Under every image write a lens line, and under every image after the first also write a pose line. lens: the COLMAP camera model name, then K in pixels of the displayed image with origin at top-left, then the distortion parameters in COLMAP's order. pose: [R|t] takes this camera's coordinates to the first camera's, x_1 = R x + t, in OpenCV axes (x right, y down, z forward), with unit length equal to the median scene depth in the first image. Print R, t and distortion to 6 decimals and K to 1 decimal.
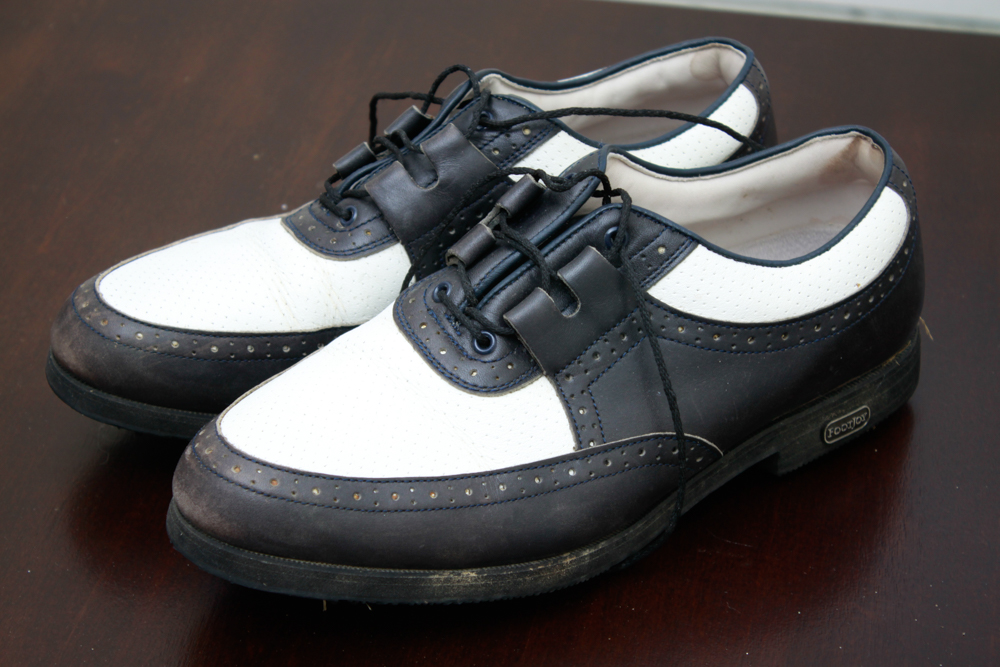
lens RADIAL K [[2302.2, 0, 499.1], [0, 2302.2, 331.9], [0, 0, 1]] dist [0.062060, 0.000000]
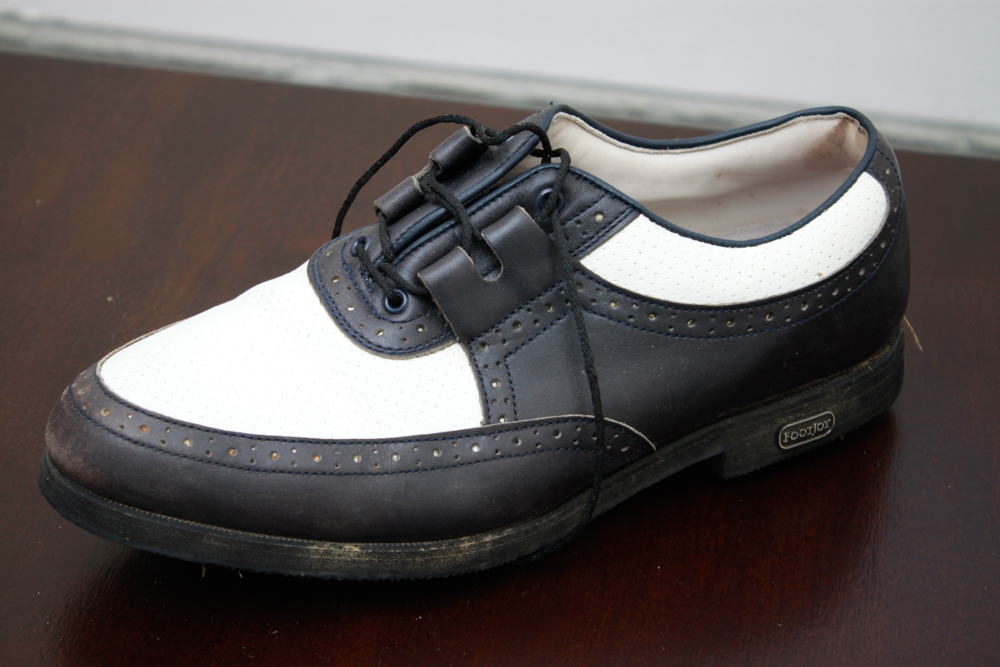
lens RADIAL K [[2302.2, 0, 500.9], [0, 2302.2, 335.0], [0, 0, 1]] dist [0.062060, 0.000000]
pose [[0.992422, 0.076216, -0.096380, 0.124707], [-0.078723, 0.996643, -0.022483, 0.035197], [0.094342, 0.029900, 0.995091, 0.084648]]
